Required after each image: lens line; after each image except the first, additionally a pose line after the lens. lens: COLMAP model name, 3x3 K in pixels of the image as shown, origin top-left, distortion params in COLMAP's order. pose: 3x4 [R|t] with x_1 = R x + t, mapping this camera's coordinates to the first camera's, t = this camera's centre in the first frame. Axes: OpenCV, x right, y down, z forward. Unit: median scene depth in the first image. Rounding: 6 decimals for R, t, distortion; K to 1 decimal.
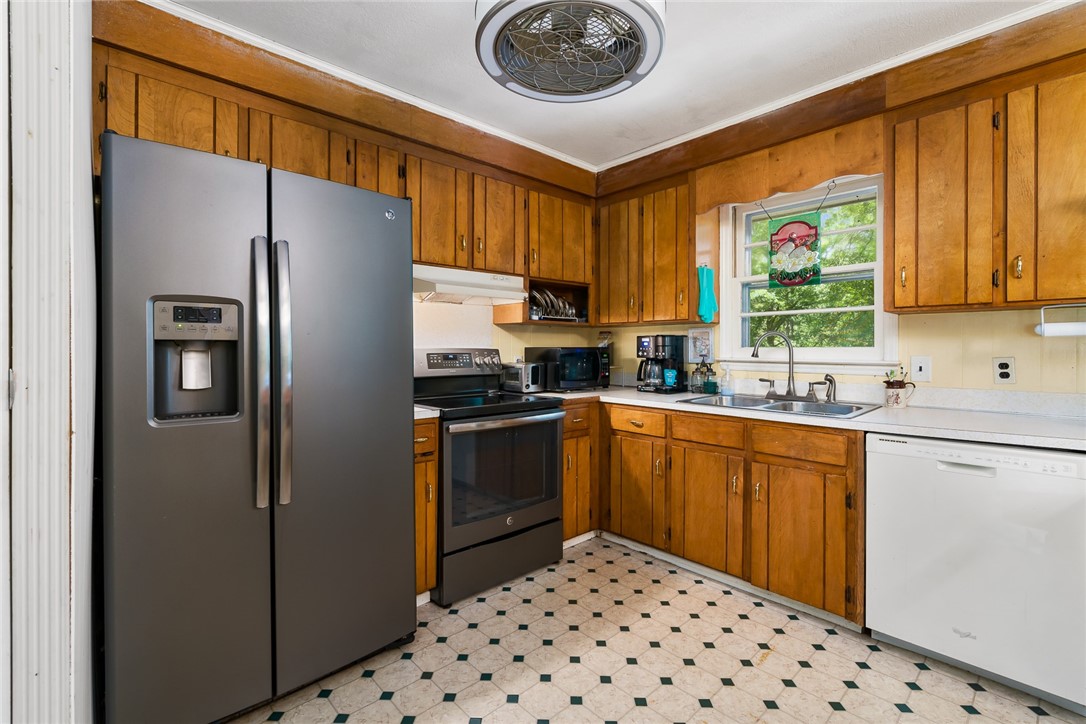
lens RADIAL K [[492.4, 0, 542.4], [0, 492.4, 351.5], [0, 0, 1]] dist [-0.010496, 0.002576]
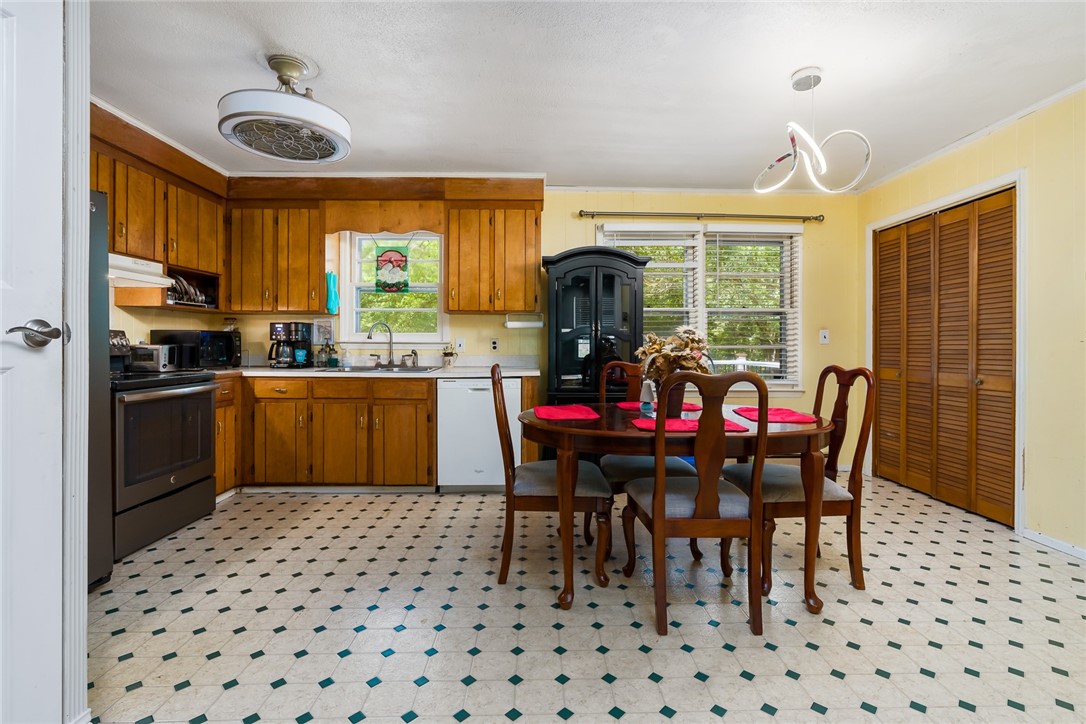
lens RADIAL K [[492.4, 0, 549.0], [0, 492.4, 346.1], [0, 0, 1]] dist [-0.010496, 0.002576]
pose [[0.660134, -0.002729, 0.751143, -0.322558], [0.001685, 0.999996, 0.002152, 0.031032], [-0.751146, -0.000155, 0.660137, -0.382015]]
